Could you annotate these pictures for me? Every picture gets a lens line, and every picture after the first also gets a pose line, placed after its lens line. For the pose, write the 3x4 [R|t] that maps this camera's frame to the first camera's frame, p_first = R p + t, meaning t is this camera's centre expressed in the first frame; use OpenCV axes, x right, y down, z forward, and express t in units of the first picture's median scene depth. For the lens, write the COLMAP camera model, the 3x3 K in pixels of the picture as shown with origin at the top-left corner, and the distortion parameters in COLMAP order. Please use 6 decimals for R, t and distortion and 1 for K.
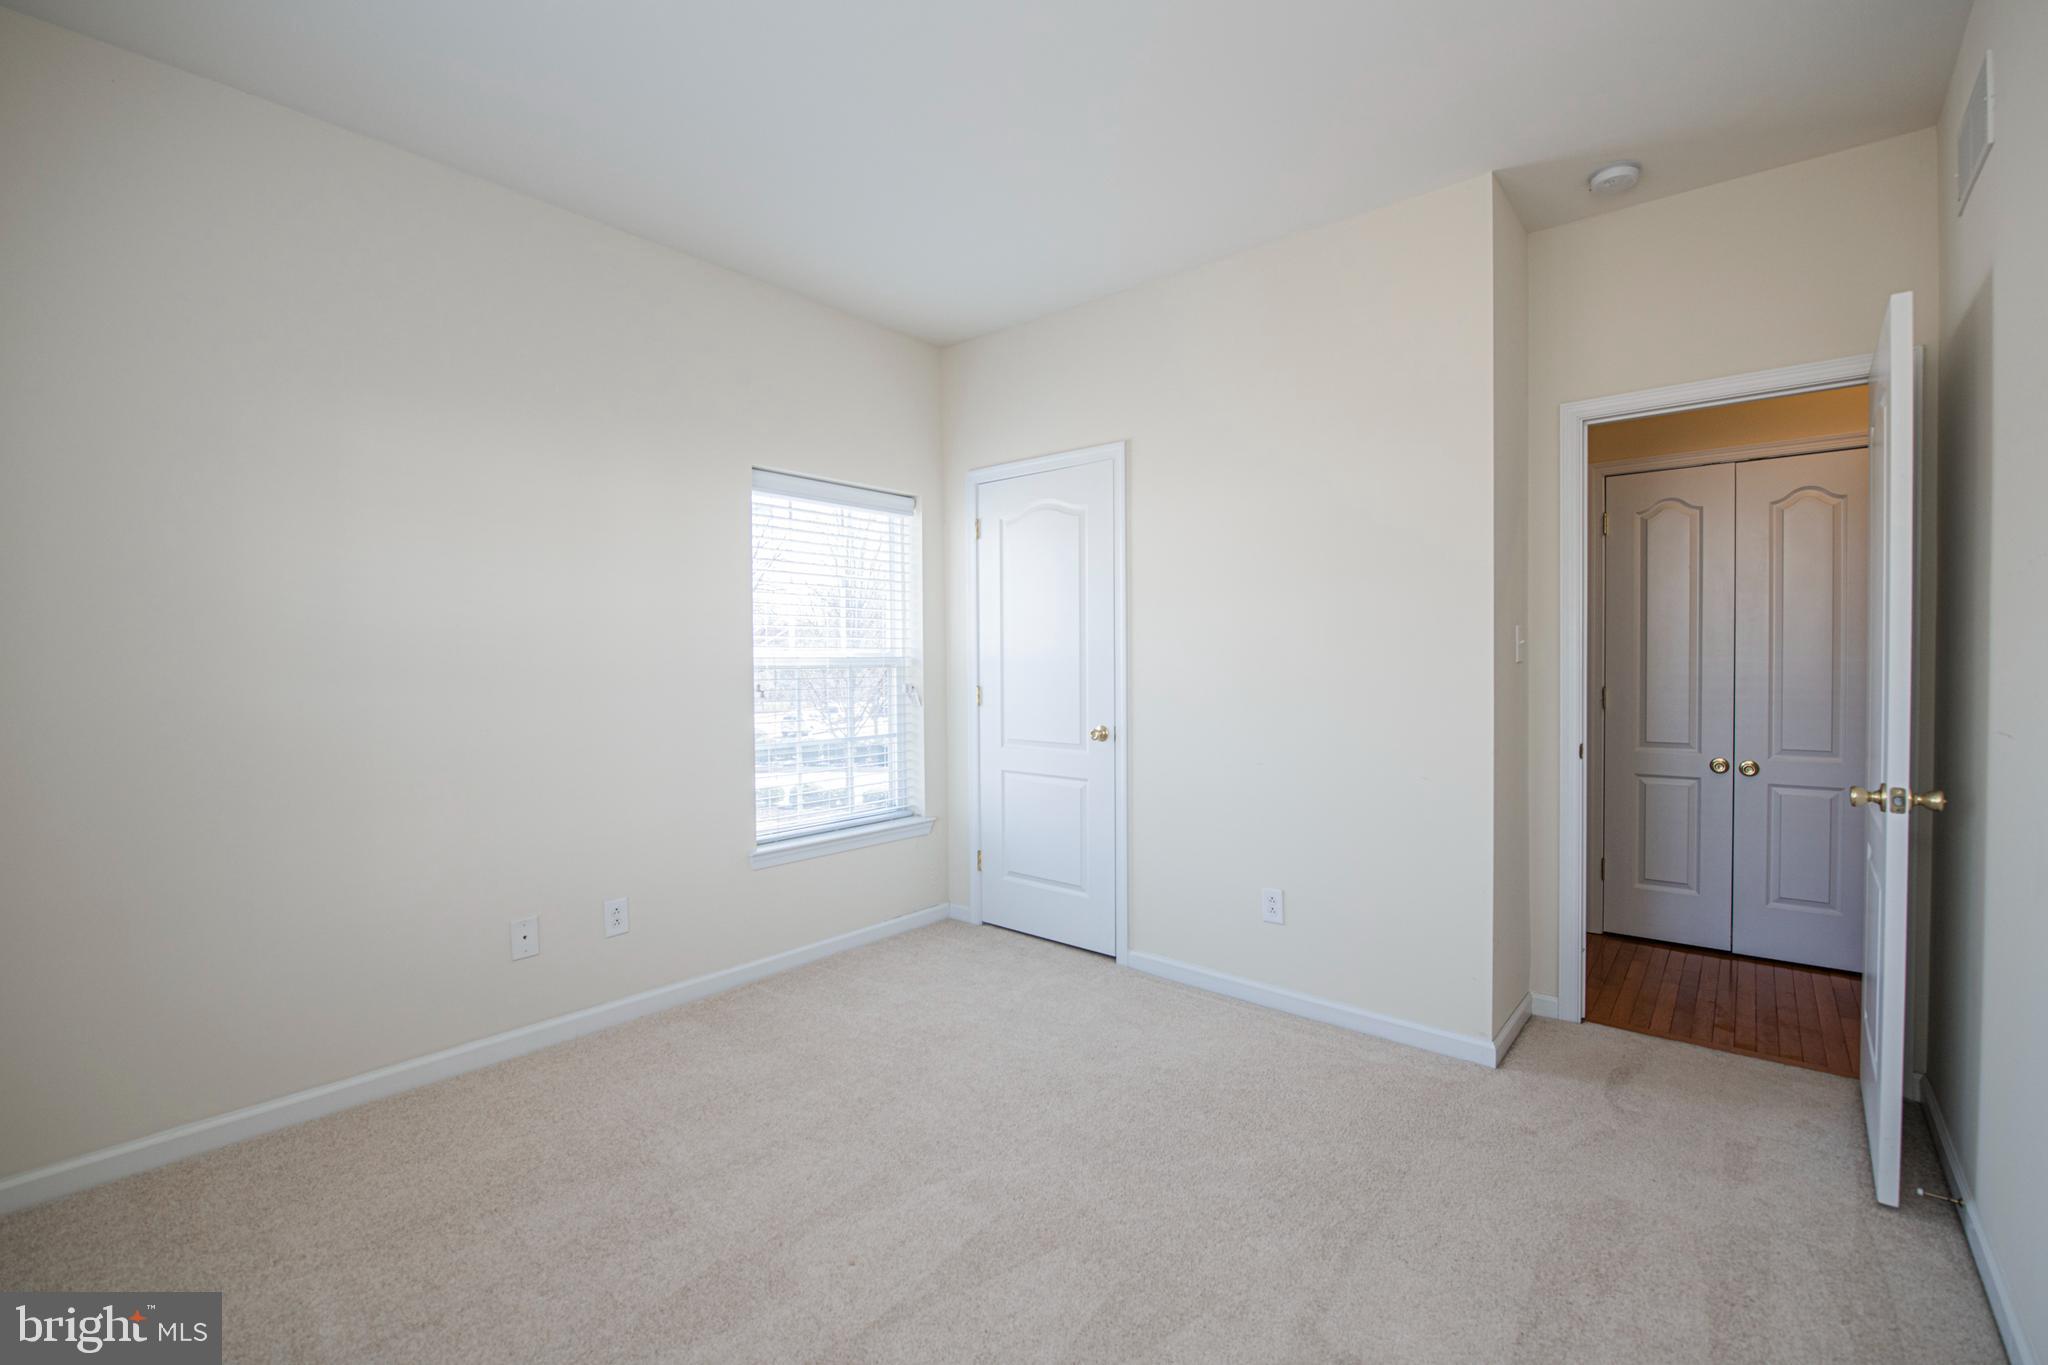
lens RADIAL K [[855.4, 0, 1024.0], [0, 855.4, 682.5], [0, 0, 1]] dist [-0.014520, -0.001051]
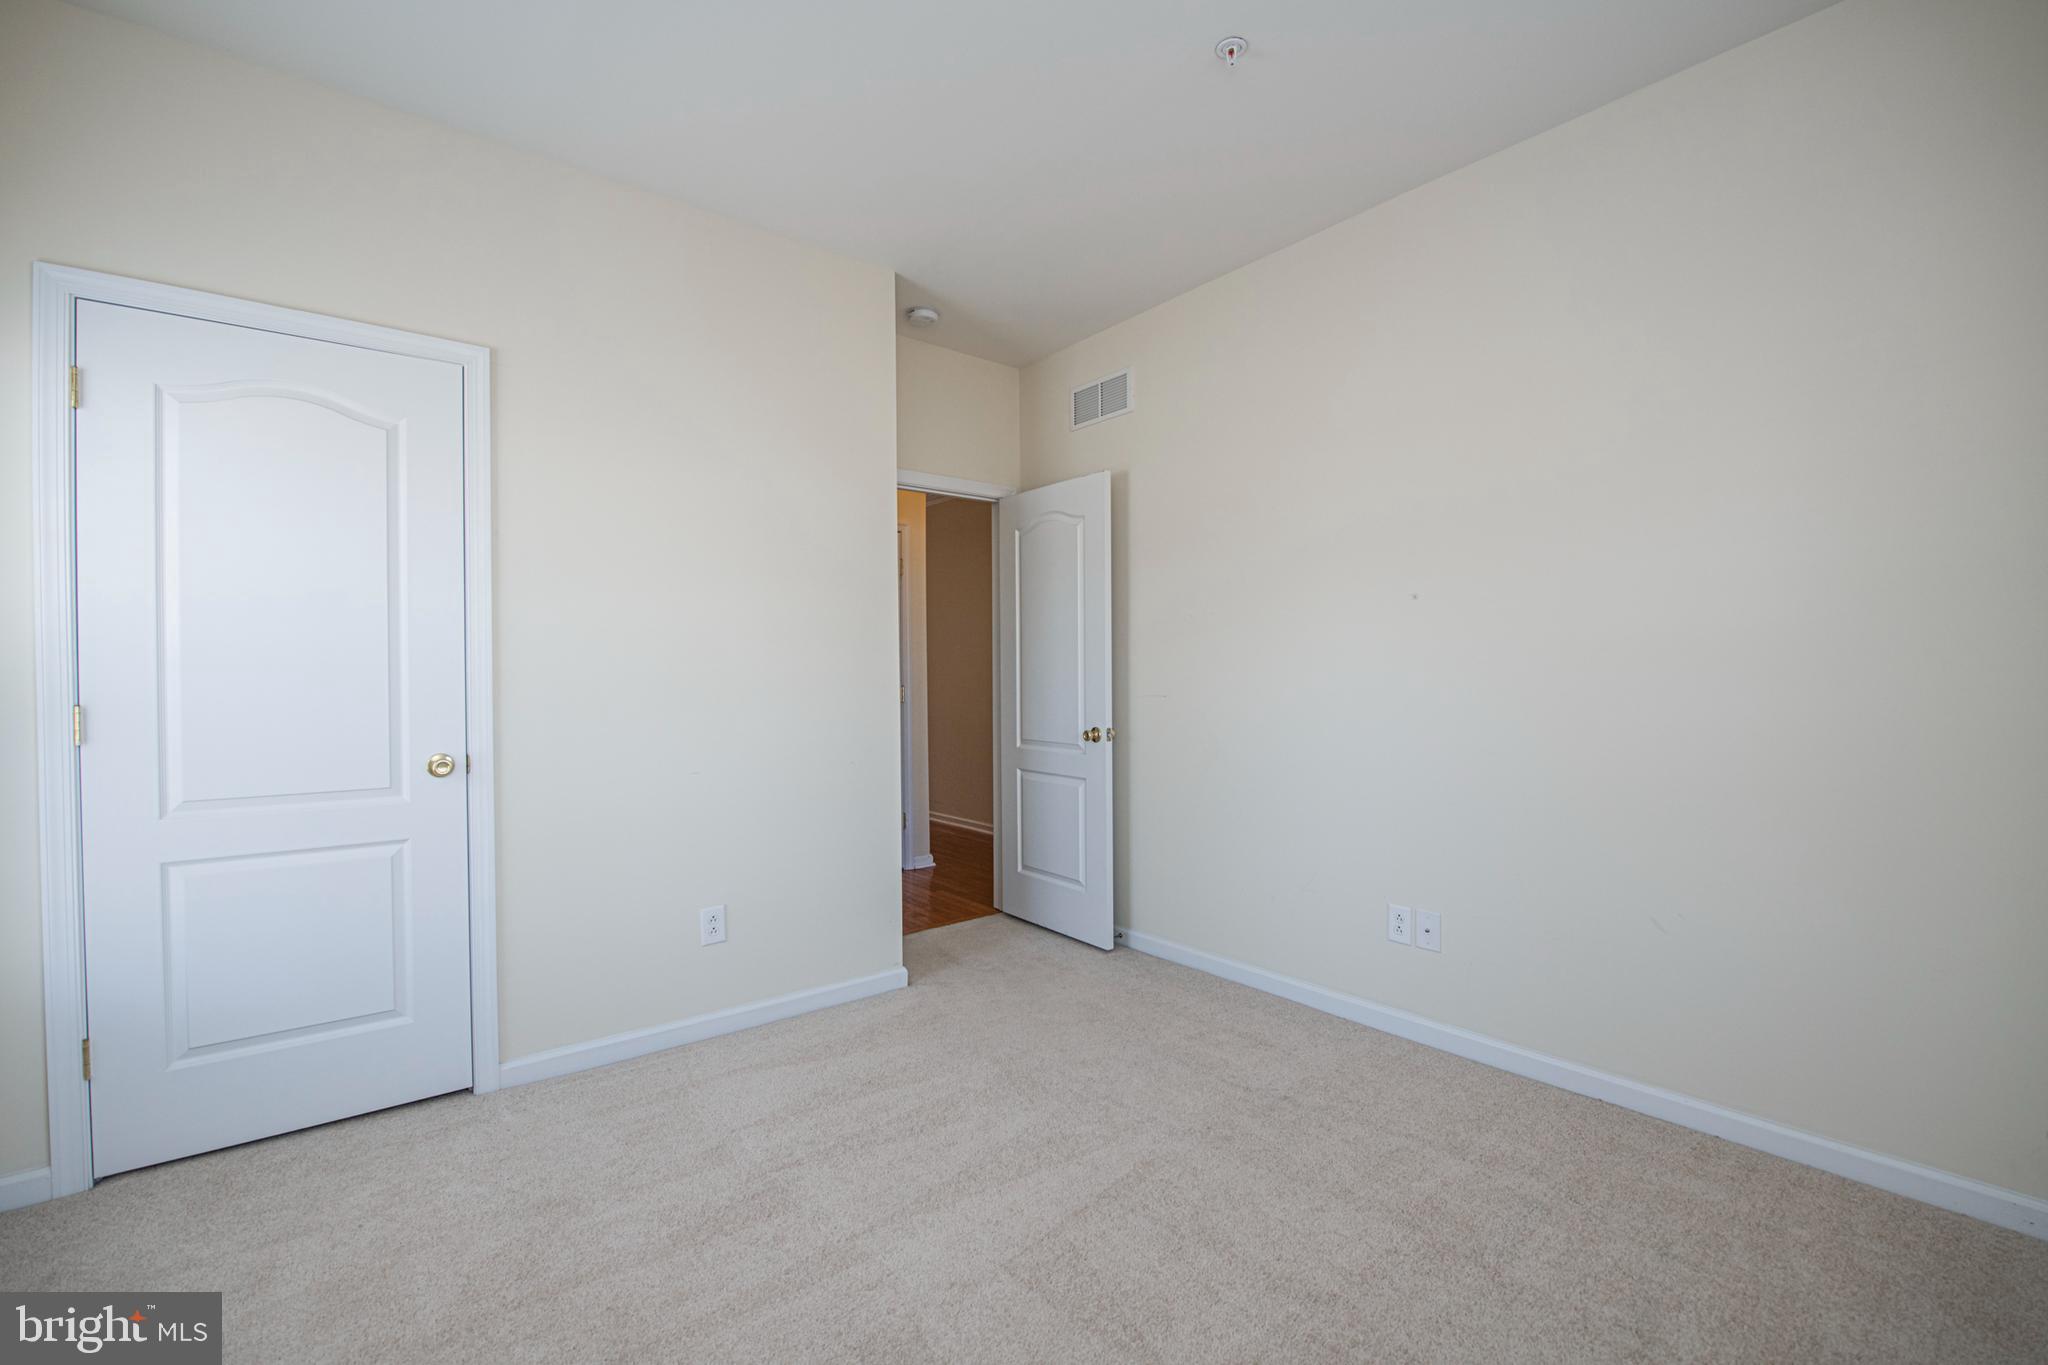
lens RADIAL K [[855.4, 0, 1024.0], [0, 855.4, 682.5], [0, 0, 1]] dist [-0.014520, -0.001051]
pose [[0.199036, -0.006736, 0.979969, -0.488396], [0.027919, 0.999609, 0.001200, 0.006557], [-0.979594, 0.027121, 0.199146, 0.431448]]
